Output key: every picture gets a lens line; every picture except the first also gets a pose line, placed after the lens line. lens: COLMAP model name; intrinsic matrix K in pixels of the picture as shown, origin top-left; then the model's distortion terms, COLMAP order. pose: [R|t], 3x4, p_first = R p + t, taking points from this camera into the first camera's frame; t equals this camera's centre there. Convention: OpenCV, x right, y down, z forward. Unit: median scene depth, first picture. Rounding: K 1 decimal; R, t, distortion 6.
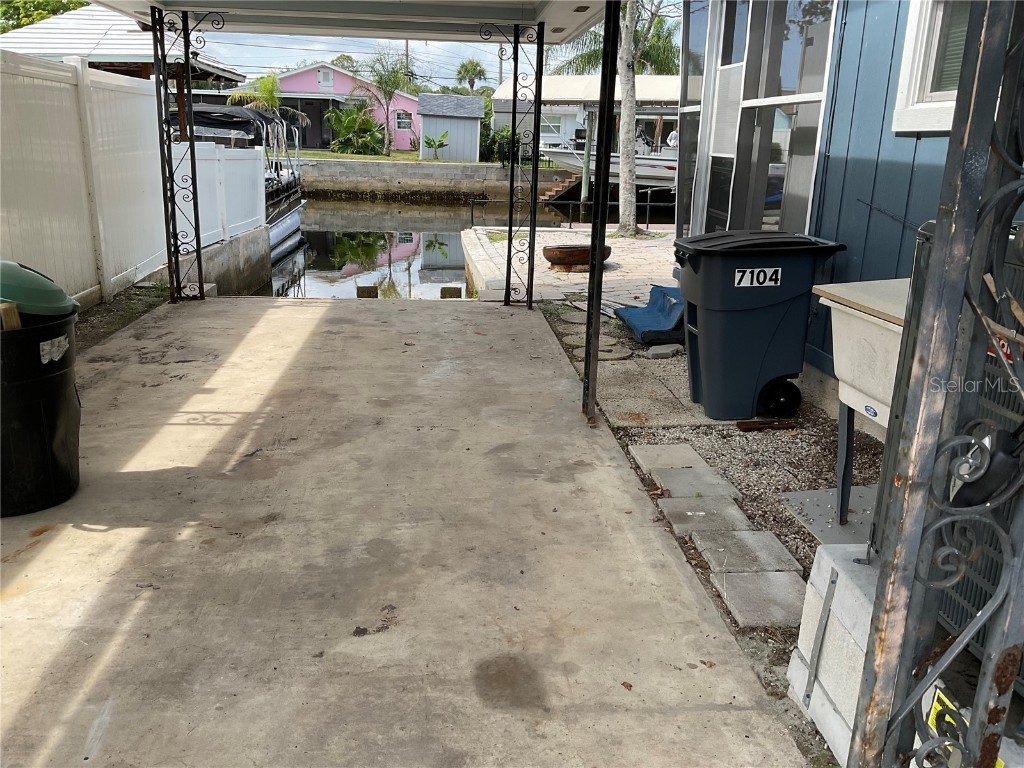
lens RADIAL K [[856.7, 0, 505.2], [0, 856.7, 391.8], [0, 0, 1]] dist [0.077651, -0.140298]
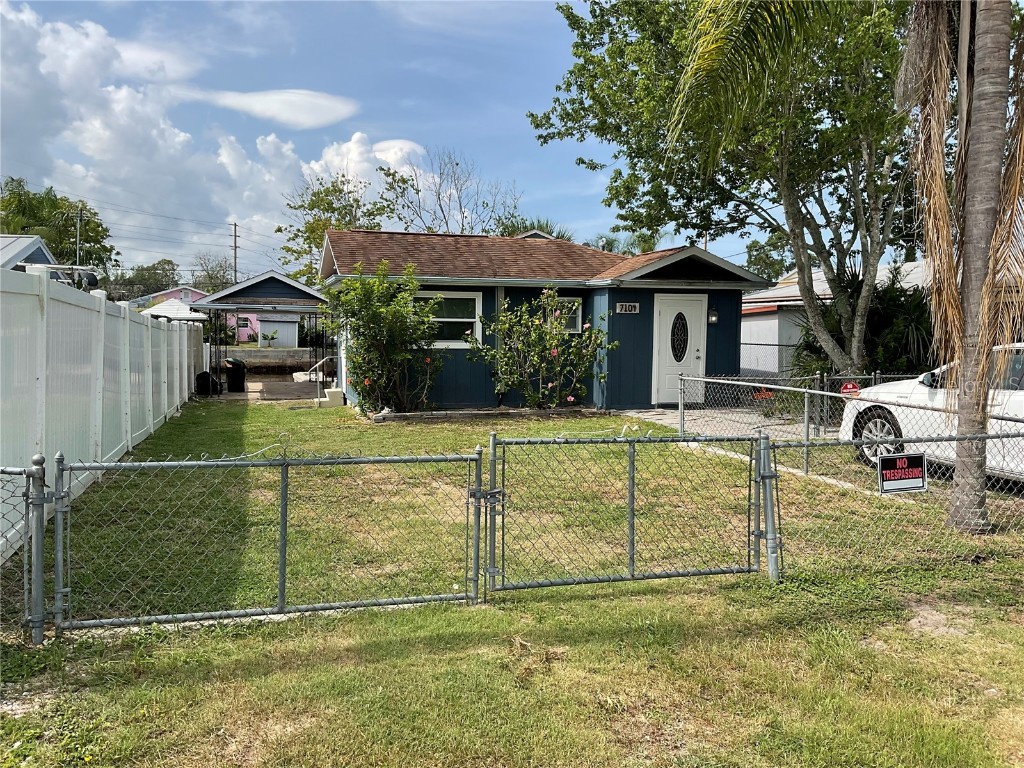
lens RADIAL K [[856.7, 0, 515.5], [0, 856.7, 379.1], [0, 0, 1]] dist [0.077651, -0.140298]
pose [[0.975207, -0.038466, 0.217925, 0.013995], [0.085633, 0.973653, -0.211344, 0.168722], [-0.204054, 0.224766, 0.952808, -0.615573]]
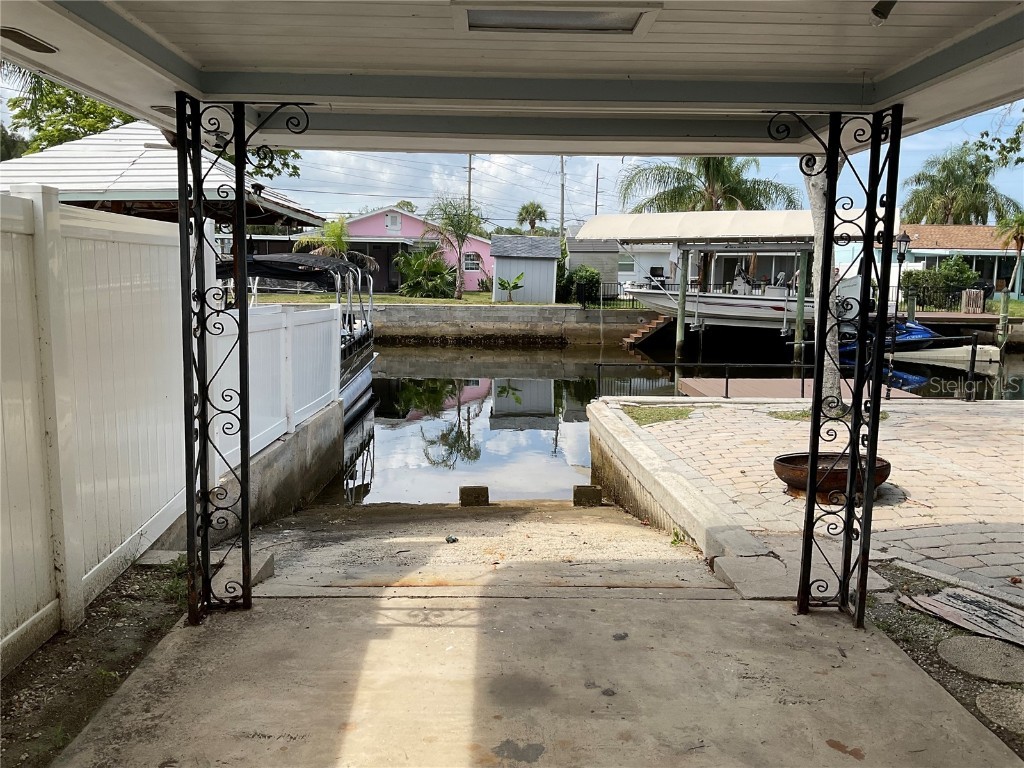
lens RADIAL K [[856.7, 0, 507.8], [0, 856.7, 386.0], [0, 0, 1]] dist [0.077651, -0.140298]
pose [[0.998403, -0.009873, -0.055629, -0.032982], [0.001054, 0.987696, -0.156380, -0.033883], [0.056488, 0.156072, 0.986129, 0.095545]]
